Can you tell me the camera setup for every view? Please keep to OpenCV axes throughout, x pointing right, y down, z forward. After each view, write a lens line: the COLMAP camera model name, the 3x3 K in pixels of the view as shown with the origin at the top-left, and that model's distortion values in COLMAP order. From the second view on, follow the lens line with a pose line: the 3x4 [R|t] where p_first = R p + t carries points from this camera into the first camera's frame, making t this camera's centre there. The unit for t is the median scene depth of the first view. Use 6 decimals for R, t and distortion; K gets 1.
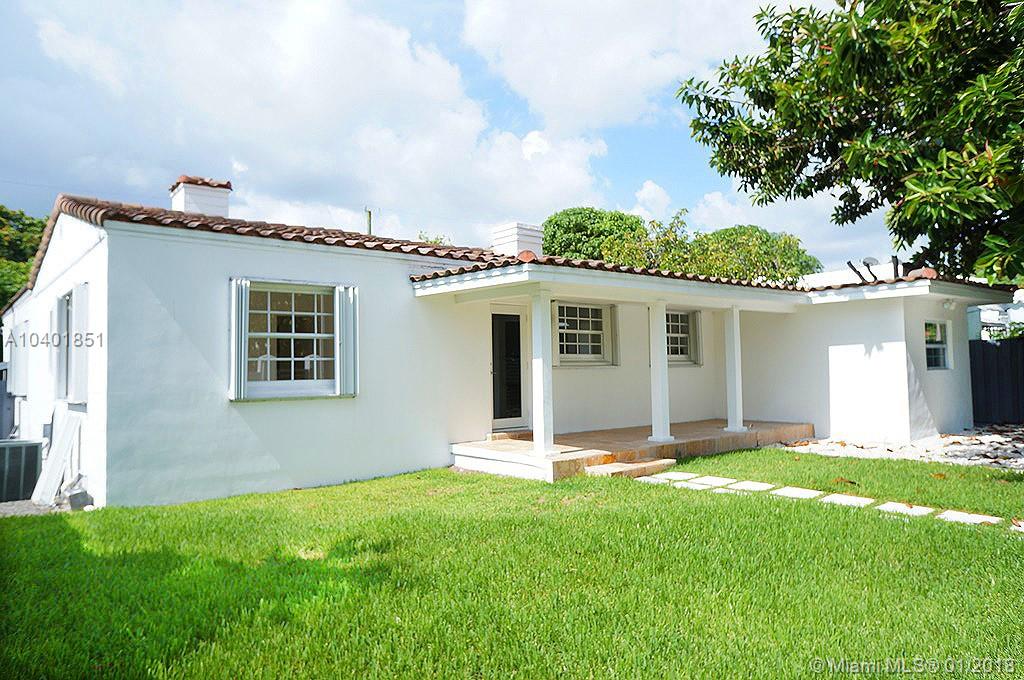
lens RADIAL K [[689.0, 0, 537.0], [0, 689.0, 331.8], [0, 0, 1]] dist [-0.065224, 0.081504]
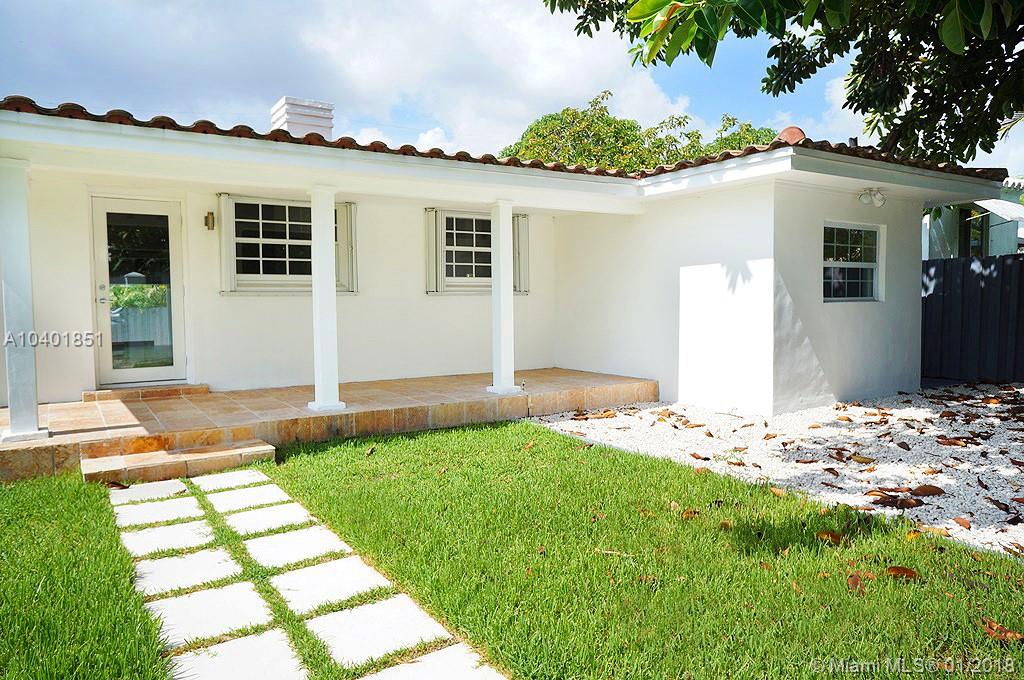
lens RADIAL K [[689.0, 0, 510.4], [0, 689.0, 335.5], [0, 0, 1]] dist [-0.065224, 0.081504]
pose [[0.993423, 0.013242, -0.113732, 0.331050], [-0.000108, 0.993398, 0.114722, 0.013006], [0.114501, -0.113955, 0.986866, 0.313477]]
